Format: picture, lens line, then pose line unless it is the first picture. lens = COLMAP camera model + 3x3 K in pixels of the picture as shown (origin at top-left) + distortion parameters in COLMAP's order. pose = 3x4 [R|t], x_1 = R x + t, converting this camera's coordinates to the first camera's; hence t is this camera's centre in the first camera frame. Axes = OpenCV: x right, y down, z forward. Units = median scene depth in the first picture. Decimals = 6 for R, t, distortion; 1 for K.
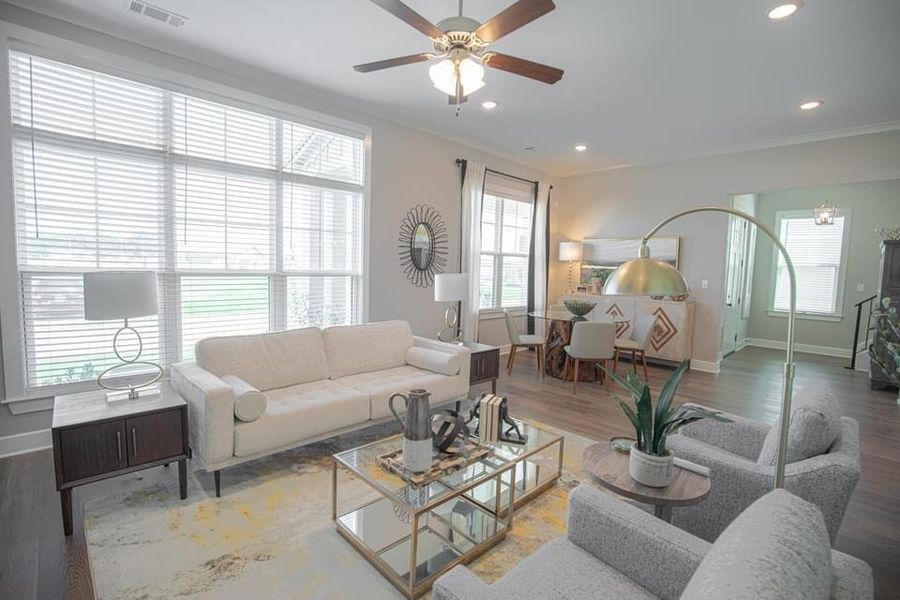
lens RADIAL K [[418.1, 0, 451.2], [0, 418.1, 300.3], [0, 0, 1]] dist [-0.022057, 0.000155]
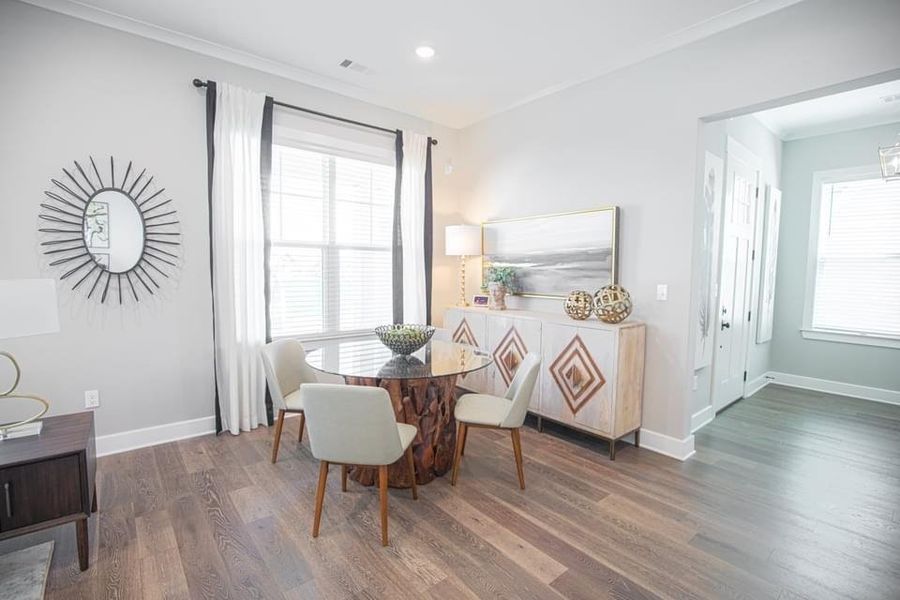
lens RADIAL K [[418.1, 0, 450.1], [0, 418.1, 300.3], [0, 0, 1]] dist [-0.022057, 0.000155]
pose [[0.996331, -0.009429, -0.085066, 0.342703], [0.008522, 0.999903, -0.011024, -0.021290], [0.085162, 0.010258, 0.996314, 0.393638]]
